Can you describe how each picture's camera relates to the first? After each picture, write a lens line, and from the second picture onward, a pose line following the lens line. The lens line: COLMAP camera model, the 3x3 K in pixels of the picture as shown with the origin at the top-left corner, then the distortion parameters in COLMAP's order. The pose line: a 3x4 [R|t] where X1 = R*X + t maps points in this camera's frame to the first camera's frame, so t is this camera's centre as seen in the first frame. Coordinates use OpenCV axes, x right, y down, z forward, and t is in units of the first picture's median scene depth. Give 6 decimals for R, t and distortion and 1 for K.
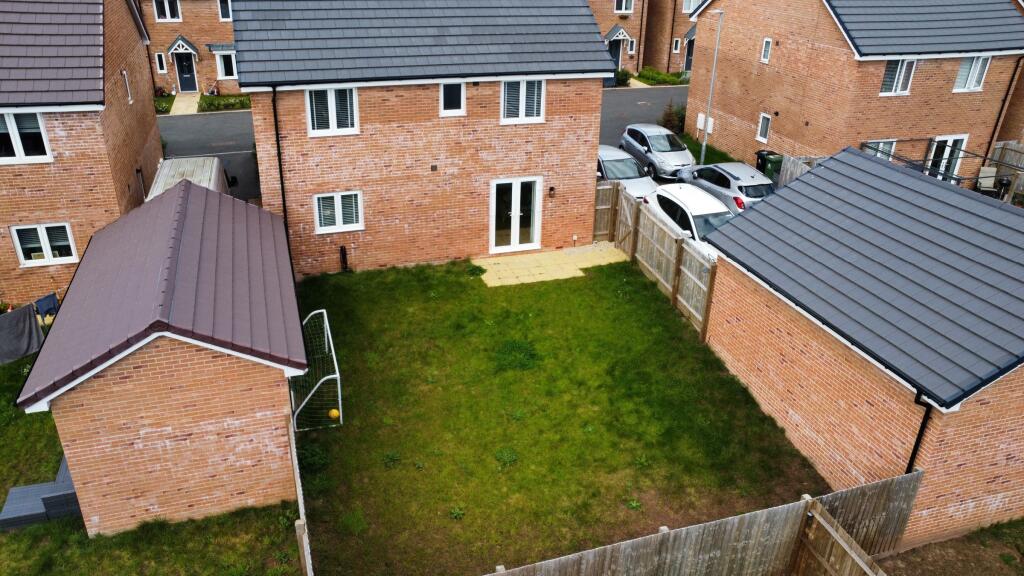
lens RADIAL K [[758.8, 0, 510.1], [0, 758.8, 288.7], [0, 0, 1]] dist [-0.048403, 0.005645]
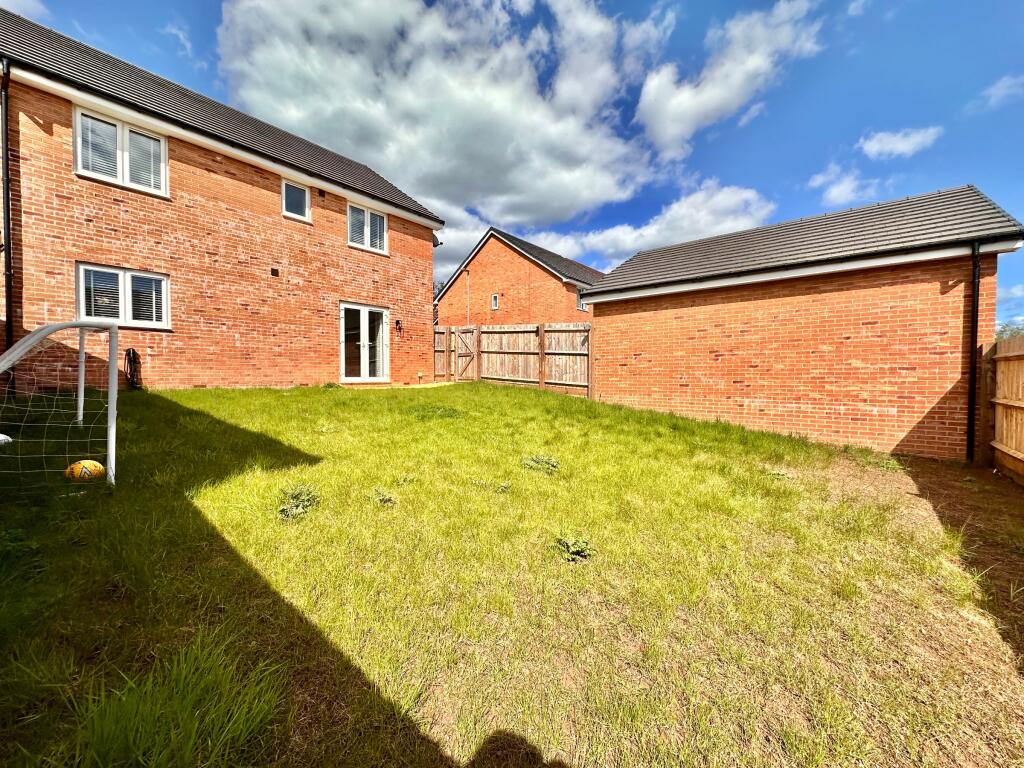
lens RADIAL K [[406.4, 0, 512.4], [0, 406.4, 383.7], [0, 0, 1]] dist [-0.002801, 0.001264]
pose [[0.847146, -0.037702, 0.530021, -0.119454], [0.246447, 0.911584, -0.329058, 0.181505], [-0.470753, 0.409382, 0.781536, 0.544143]]
